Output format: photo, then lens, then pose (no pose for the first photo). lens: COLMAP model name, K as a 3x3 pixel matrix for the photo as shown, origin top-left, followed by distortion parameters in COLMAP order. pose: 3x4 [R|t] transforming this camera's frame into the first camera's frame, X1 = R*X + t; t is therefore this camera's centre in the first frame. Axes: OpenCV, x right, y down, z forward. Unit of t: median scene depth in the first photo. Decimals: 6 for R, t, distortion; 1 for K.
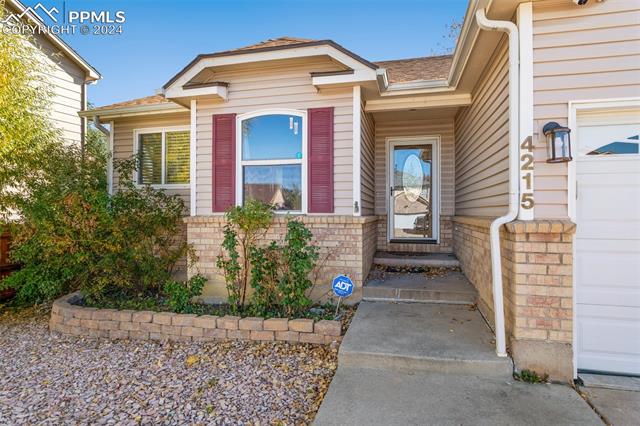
lens RADIAL K [[343.9, 0, 320.5], [0, 343.9, 210.8], [0, 0, 1]] dist [-0.001802, -0.000622]
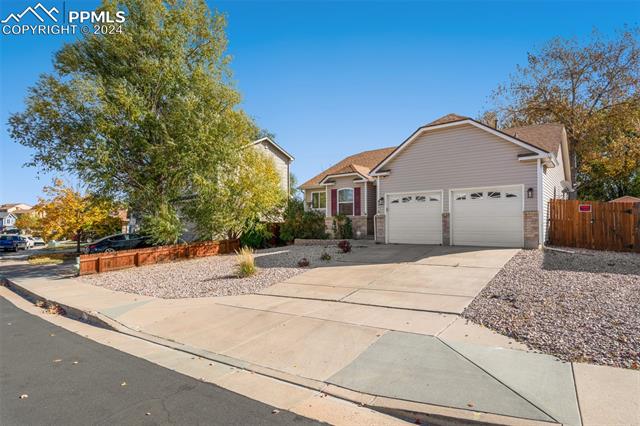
lens RADIAL K [[343.9, 0, 319.6], [0, 343.9, 213.9], [0, 0, 1]] dist [-0.001802, -0.000622]
pose [[0.905396, -0.022216, -0.423987, 1.196860], [0.011439, 0.999544, -0.027947, 0.084221], [0.424414, 0.020453, 0.905237, -2.521463]]
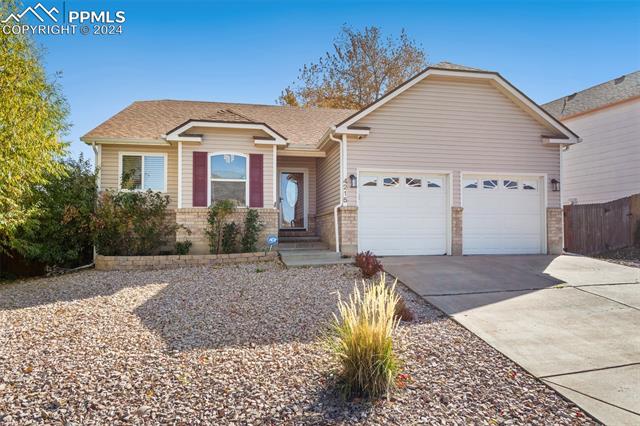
lens RADIAL K [[421.6, 0, 322.2], [0, 421.6, 218.3], [0, 0, 1]] dist [0.022960, 0.000381]
pose [[0.909866, 0.013438, 0.414684, -0.647676], [0.002931, 0.999242, -0.038812, 0.160574], [-0.414892, 0.036529, 0.909137, -1.322944]]
